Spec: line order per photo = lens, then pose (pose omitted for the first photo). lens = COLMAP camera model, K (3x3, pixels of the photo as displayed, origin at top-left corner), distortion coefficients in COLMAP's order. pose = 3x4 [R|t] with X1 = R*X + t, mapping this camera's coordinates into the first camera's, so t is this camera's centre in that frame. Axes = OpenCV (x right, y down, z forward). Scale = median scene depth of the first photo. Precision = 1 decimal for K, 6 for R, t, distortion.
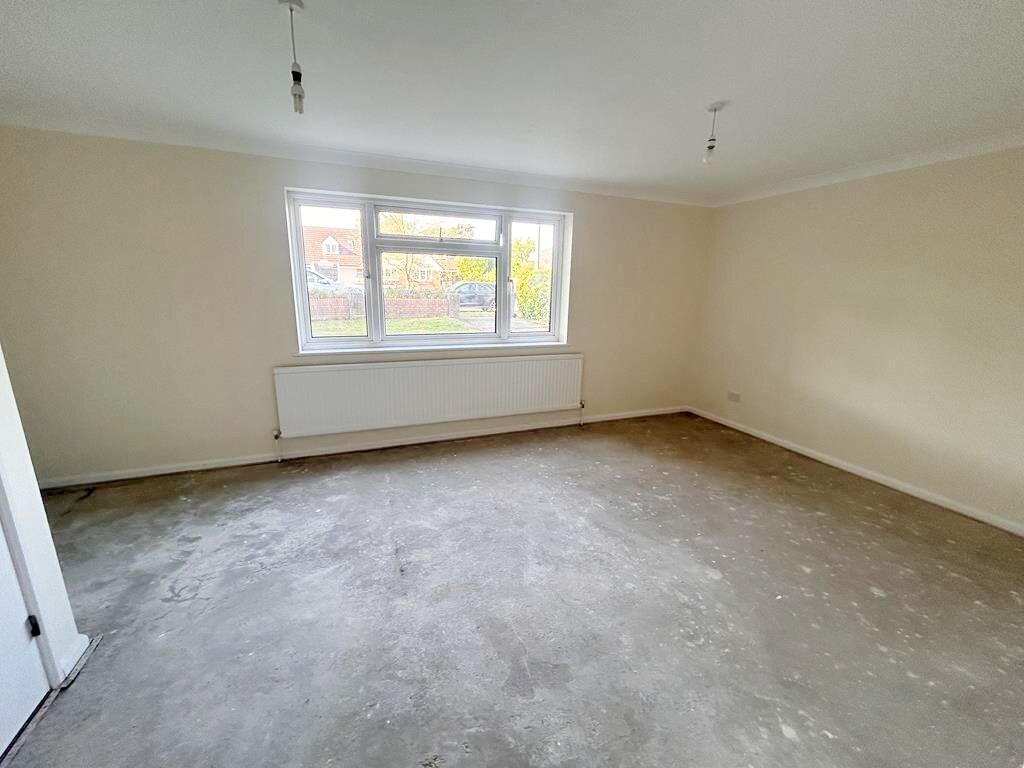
lens RADIAL K [[413.5, 0, 510.2], [0, 413.5, 388.5], [0, 0, 1]] dist [-0.000165, 0.000153]
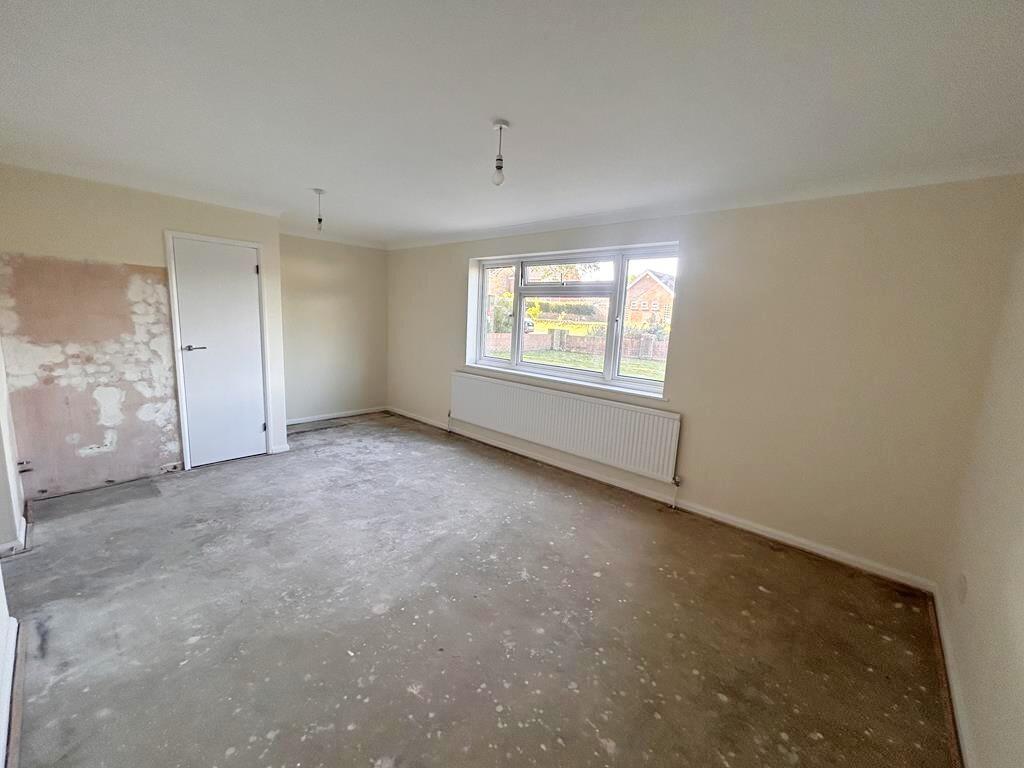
lens RADIAL K [[413.5, 0, 513.1], [0, 413.5, 389.9], [0, 0, 1]] dist [-0.000165, 0.000153]
pose [[0.442233, 0.157190, -0.883018, 1.006042], [-0.255922, 0.965707, 0.043739, -0.117232], [0.859612, 0.206641, 0.467297, 0.510943]]
